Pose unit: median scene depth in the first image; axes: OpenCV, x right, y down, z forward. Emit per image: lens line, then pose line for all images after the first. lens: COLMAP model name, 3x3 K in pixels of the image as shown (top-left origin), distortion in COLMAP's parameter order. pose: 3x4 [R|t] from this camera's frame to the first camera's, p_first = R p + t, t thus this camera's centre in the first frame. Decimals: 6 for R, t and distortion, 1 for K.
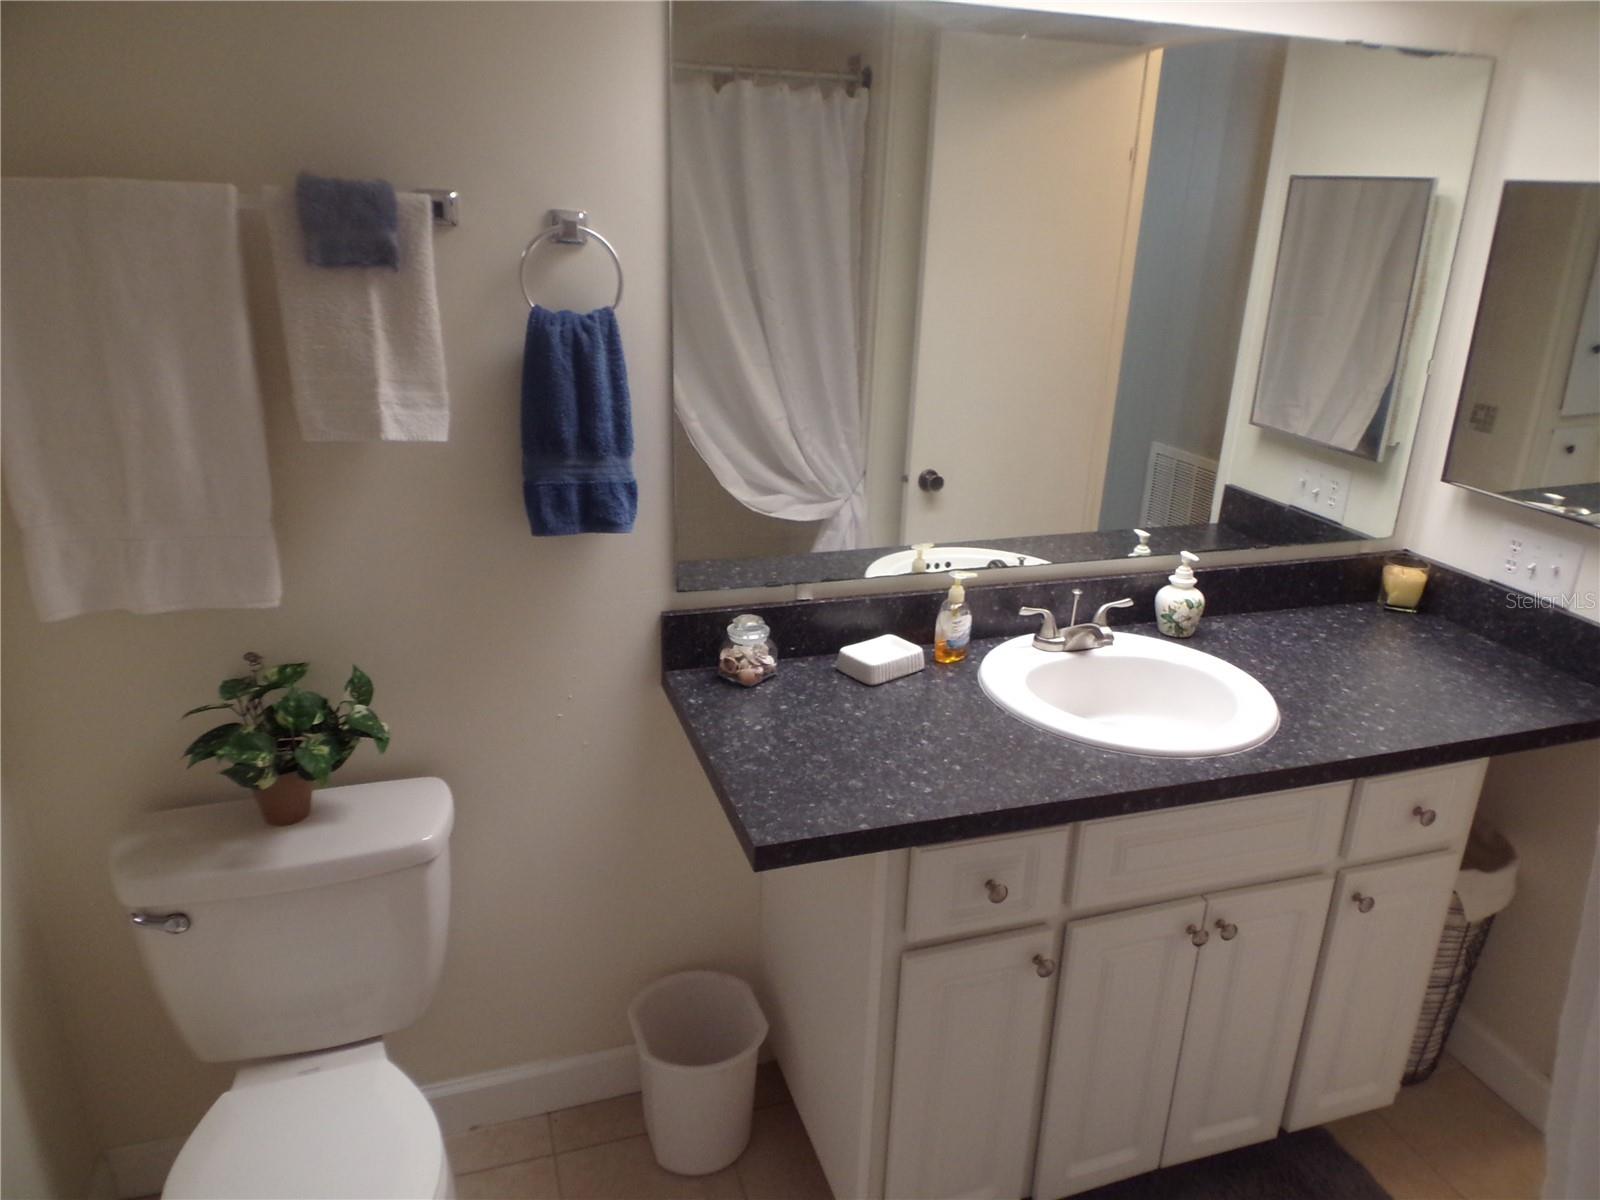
lens RADIAL K [[1123.5, 0, 800.6], [0, 1123.5, 601.4], [0, 0, 1]] dist [0.089215, -0.138269]
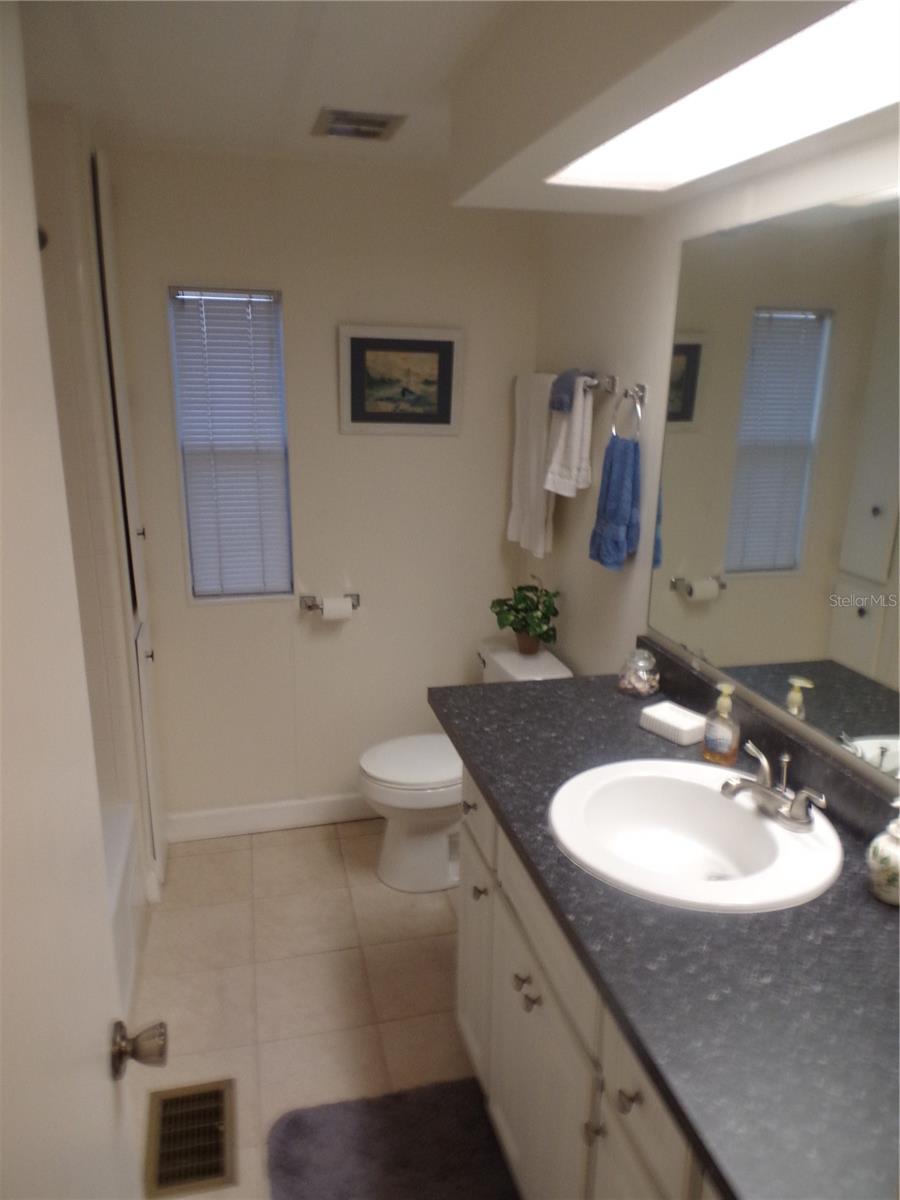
lens RADIAL K [[842.6, 0, 451.7], [0, 842.6, 601.4], [0, 0, 1]] dist [0.089215, -0.138269]
pose [[-0.068004, 0.237948, -0.968894, 1.151881], [-0.352557, 0.902755, 0.246450, -0.257898], [0.933316, 0.358350, 0.022499, 0.799099]]
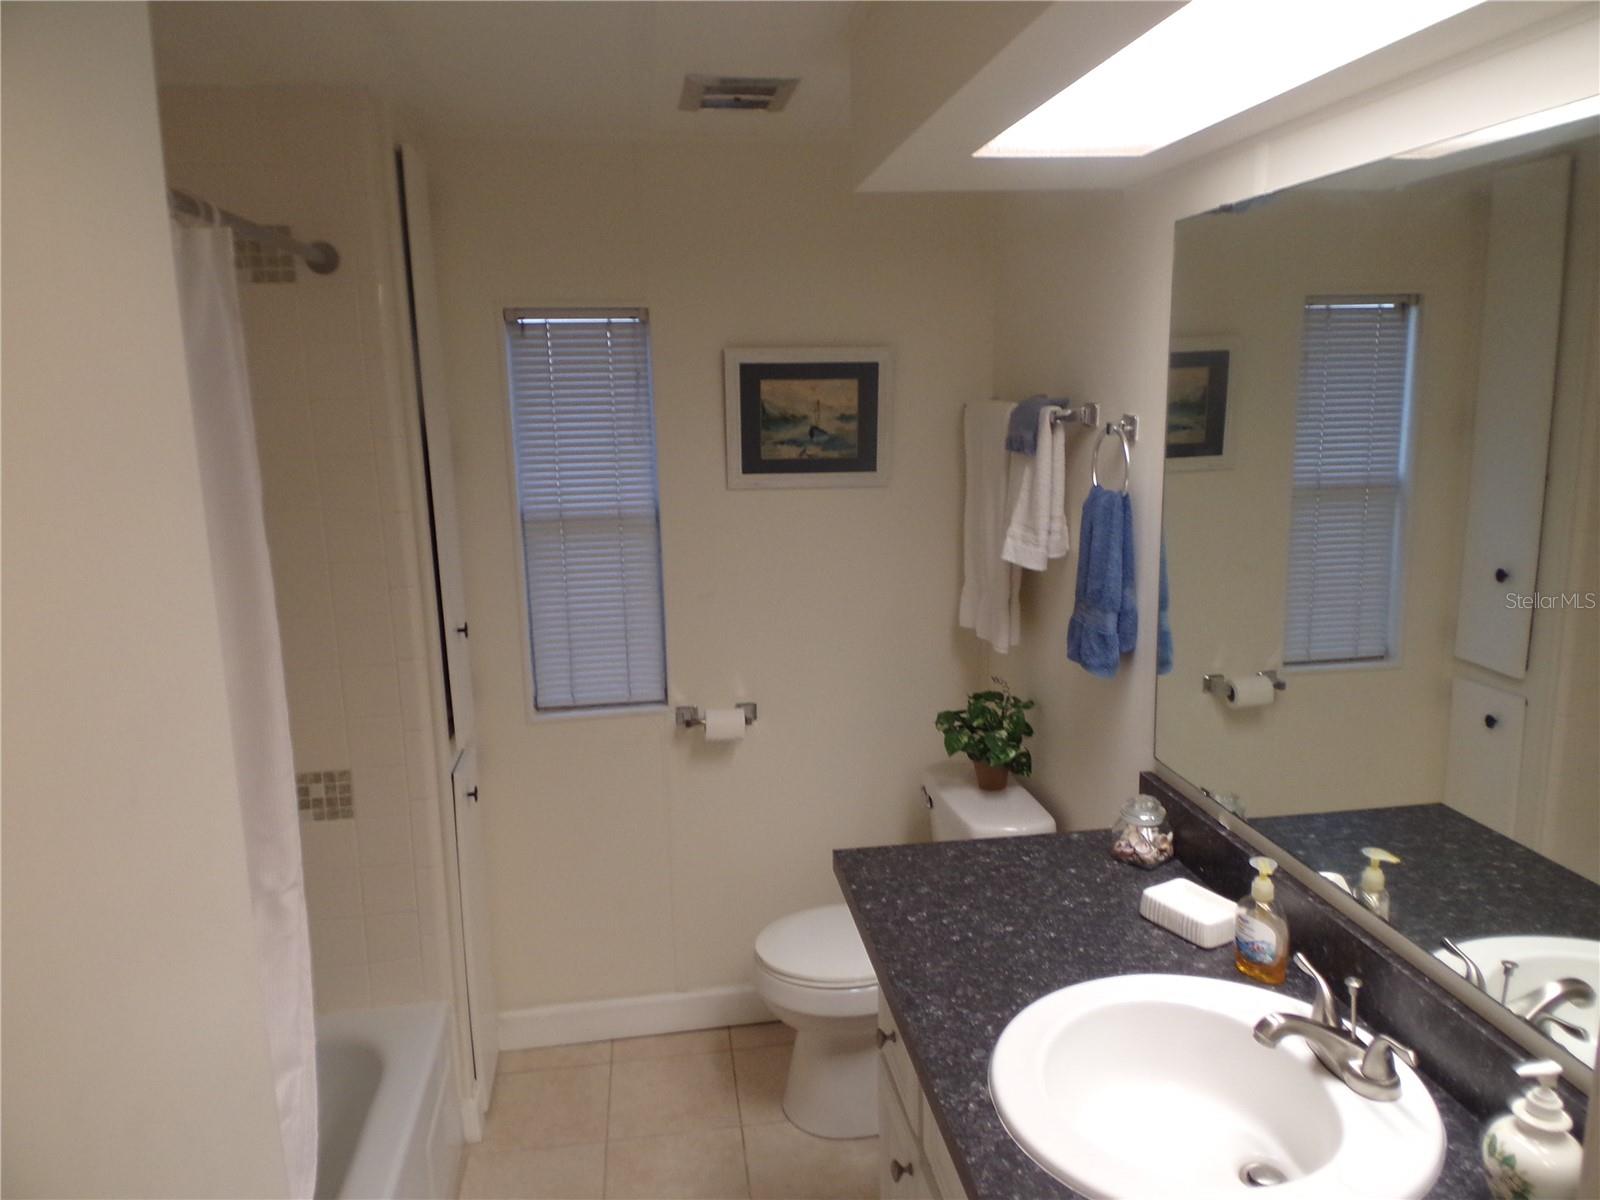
lens RADIAL K [[1123.5, 0, 808.4], [0, 1123.5, 579.2], [0, 0, 1]] dist [0.089215, -0.138269]
pose [[-0.165615, 0.147148, -0.975151, 1.080914], [-0.316207, 0.928676, 0.193838, -0.302452], [0.934122, 0.340452, -0.107273, 0.846070]]
